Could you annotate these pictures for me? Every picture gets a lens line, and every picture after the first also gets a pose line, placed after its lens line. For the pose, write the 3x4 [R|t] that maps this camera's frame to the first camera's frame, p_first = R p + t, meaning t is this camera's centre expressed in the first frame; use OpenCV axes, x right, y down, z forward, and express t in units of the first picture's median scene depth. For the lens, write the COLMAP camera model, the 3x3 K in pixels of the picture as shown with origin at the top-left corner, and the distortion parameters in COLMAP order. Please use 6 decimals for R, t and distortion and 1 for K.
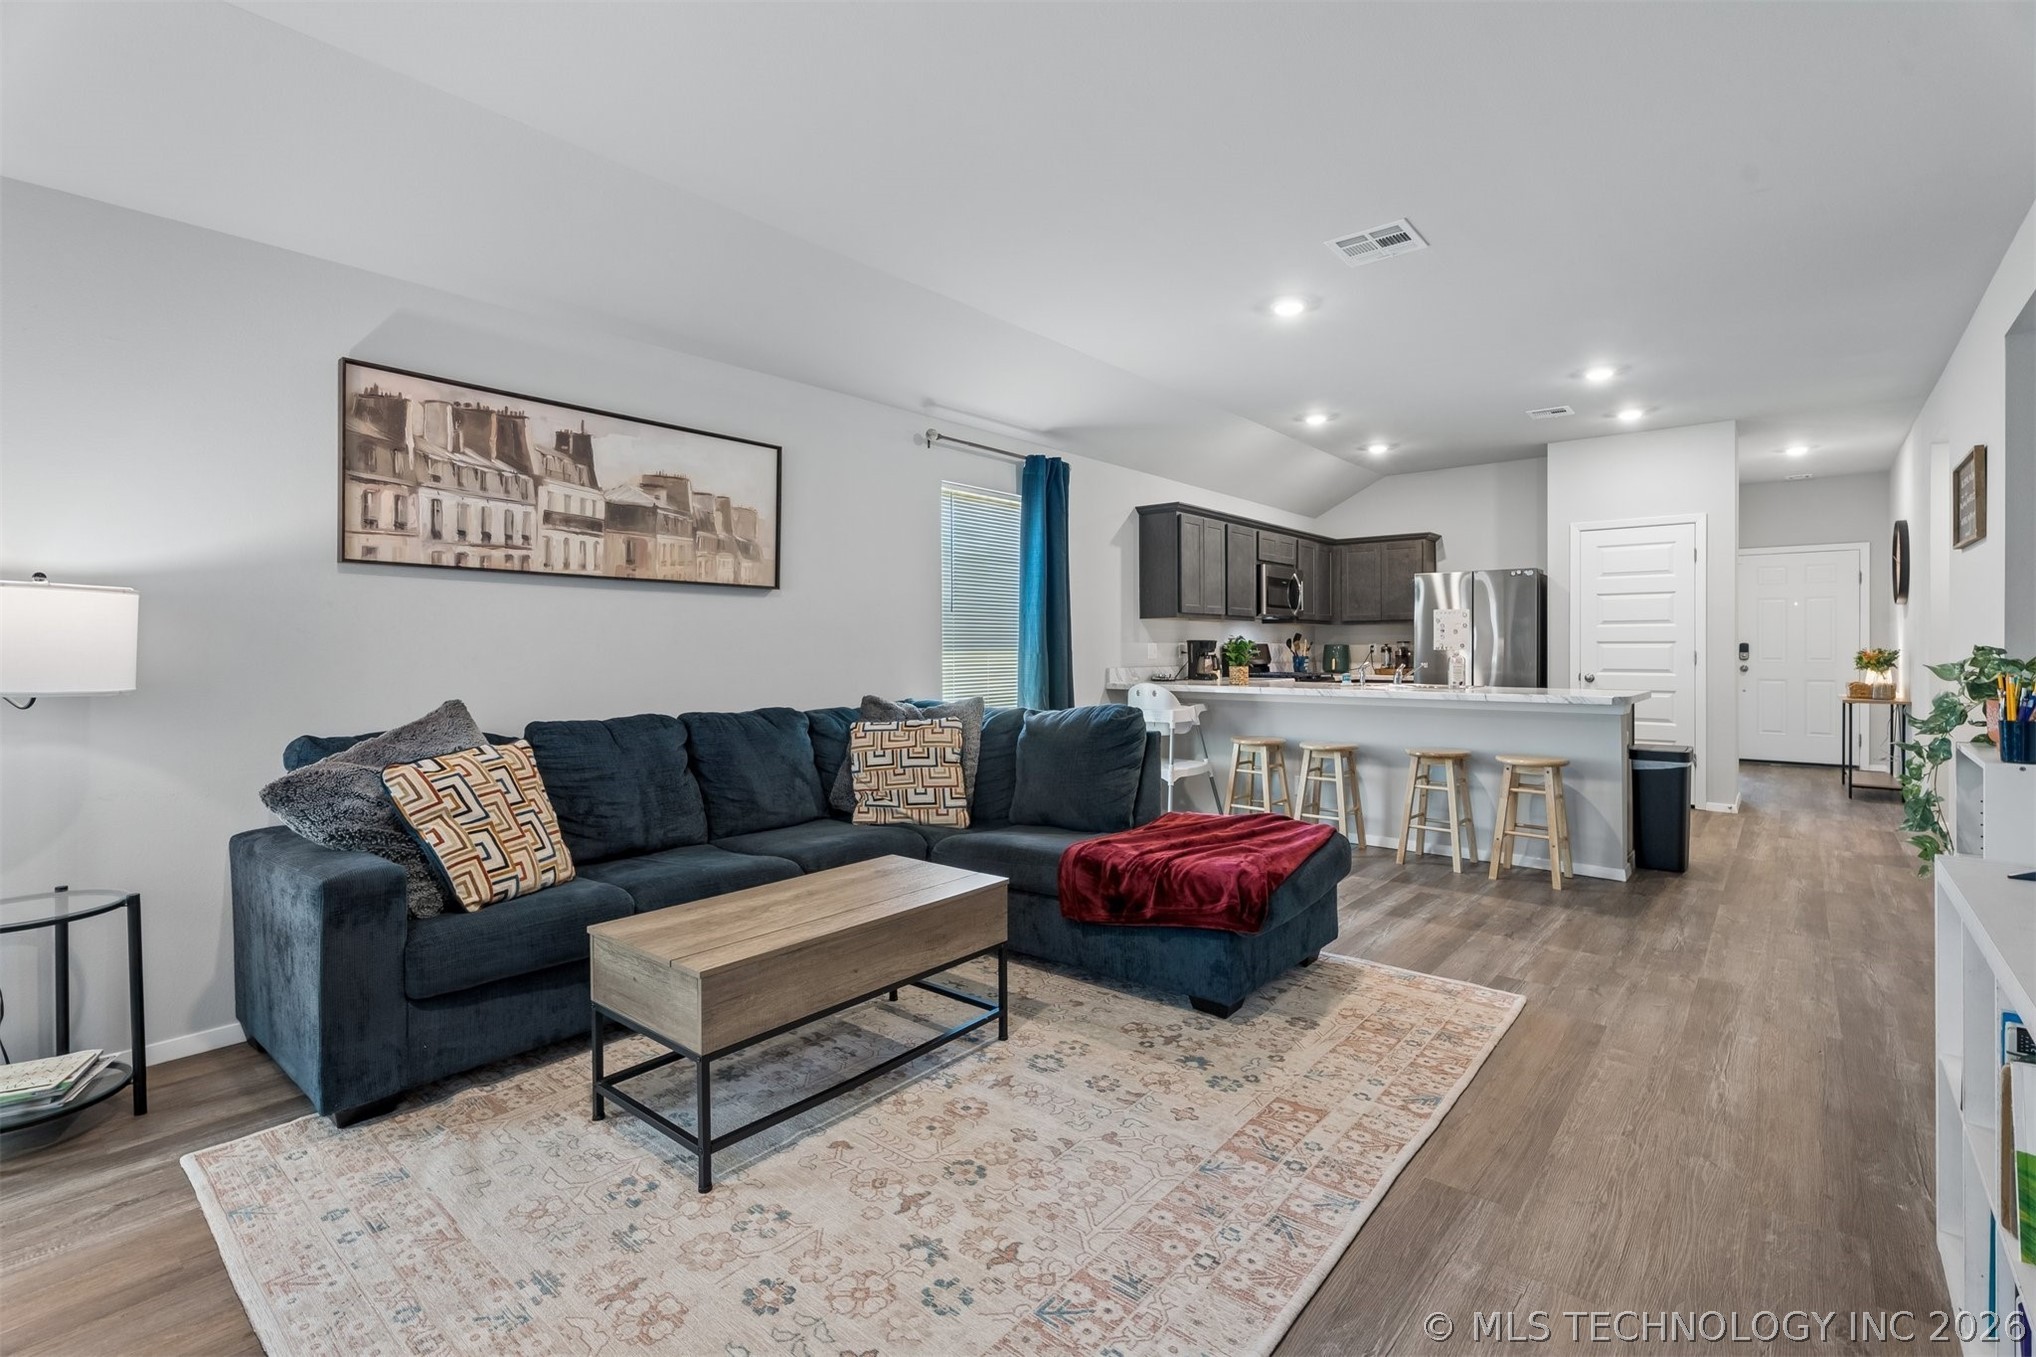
lens RADIAL K [[923.0, 0, 1018.6], [0, 923.0, 650.3], [0, 0, 1]] dist [0.001235, 0.000340]
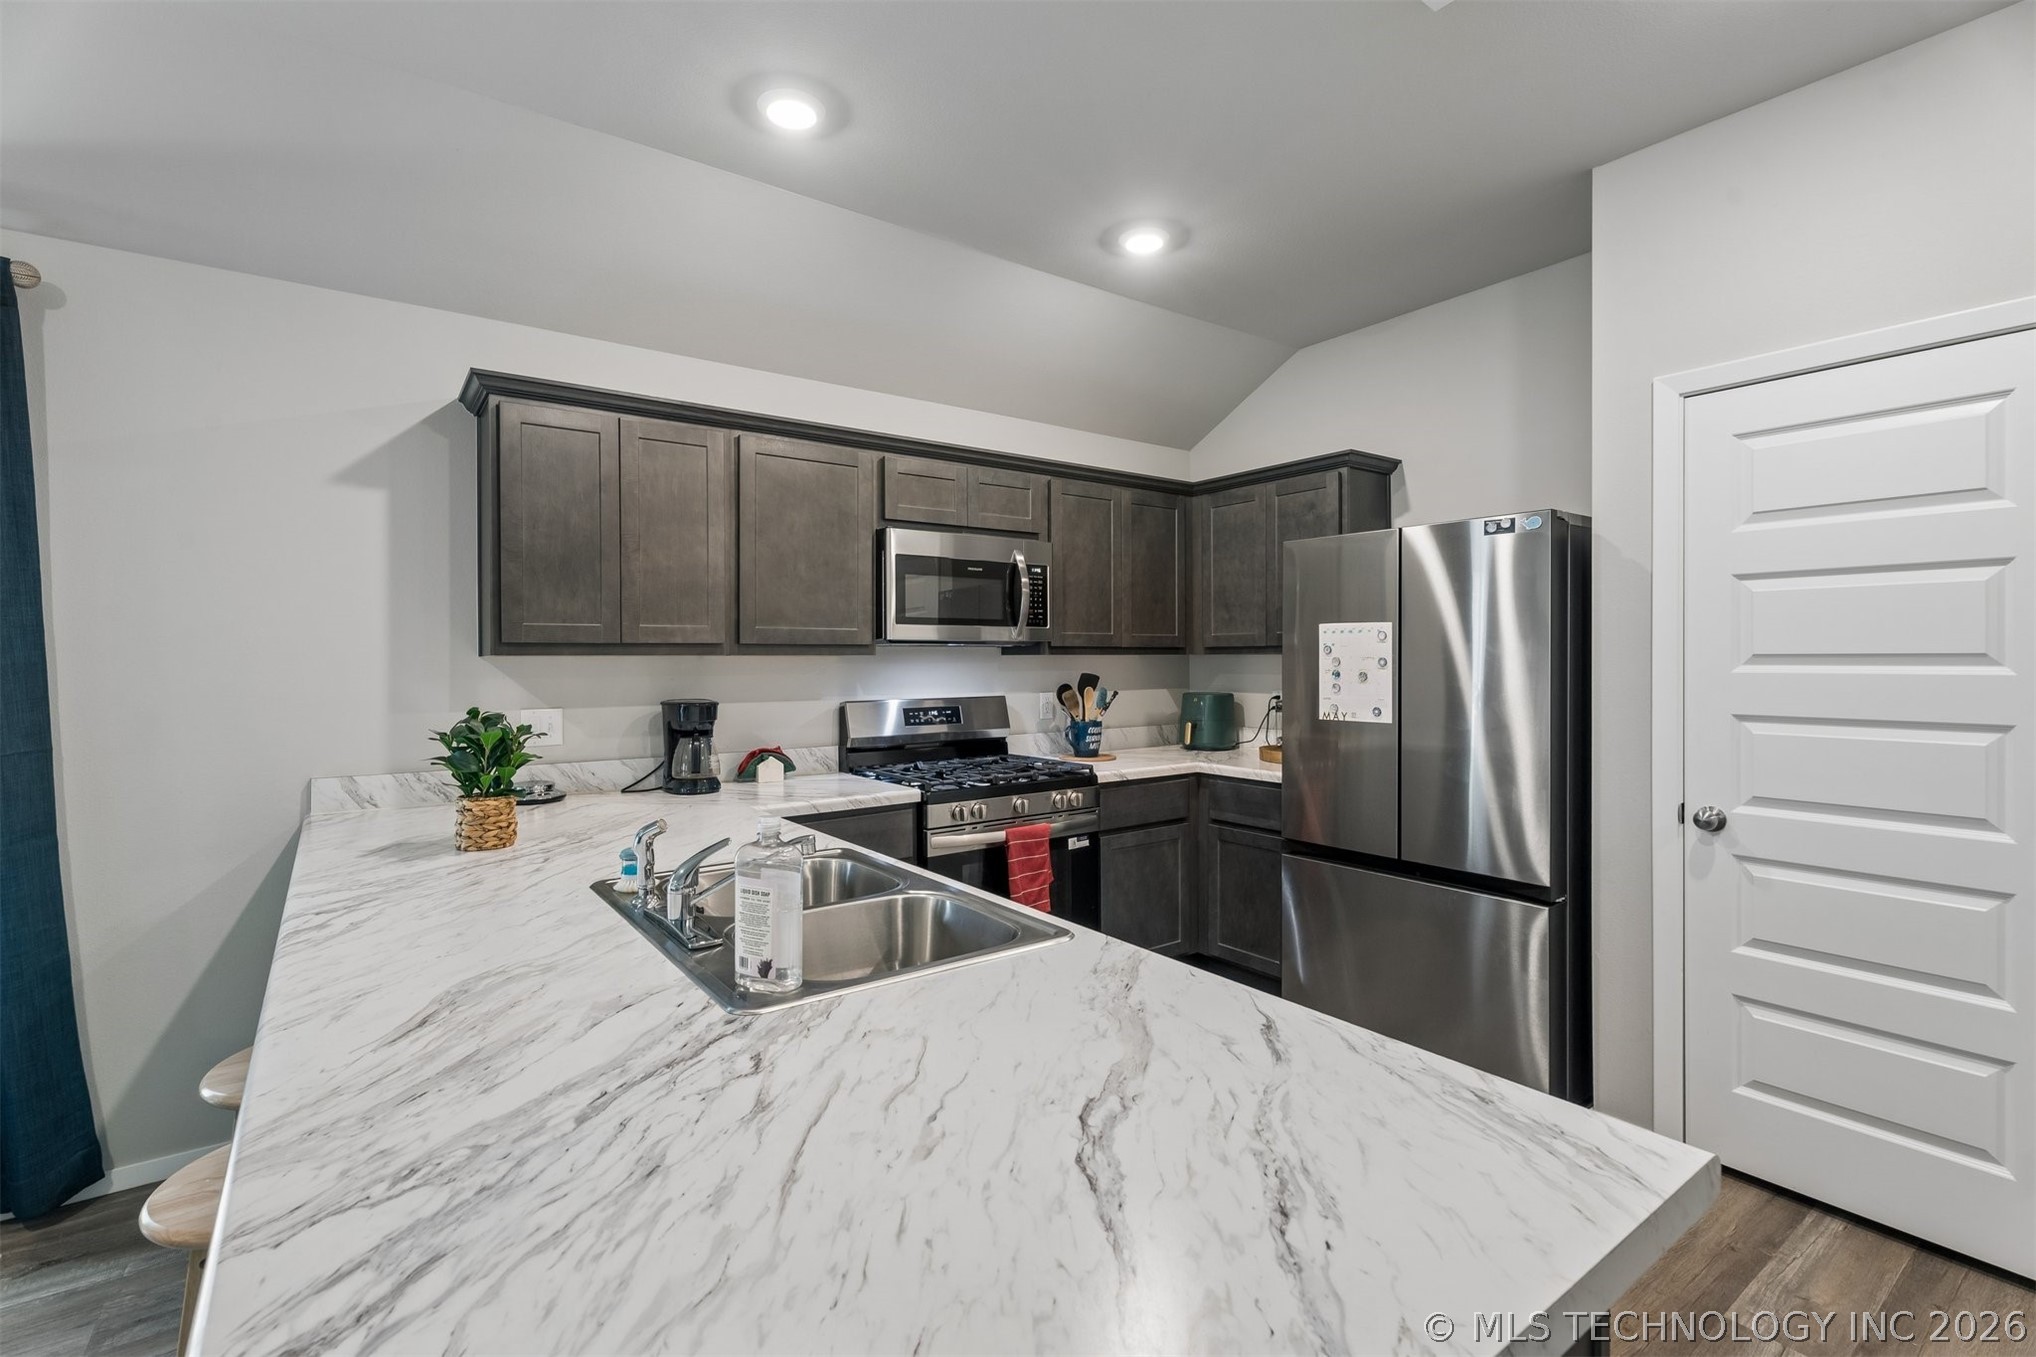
lens RADIAL K [[917.4, 0, 1004.4], [0, 917.4, 670.8], [0, 0, 1]] dist [0.001207, -0.000218]
pose [[0.969493, 0.001985, -0.245111, 0.998058], [0.001039, 0.999925, 0.012204, -0.068491], [0.245117, -0.012086, 0.969418, 1.346868]]
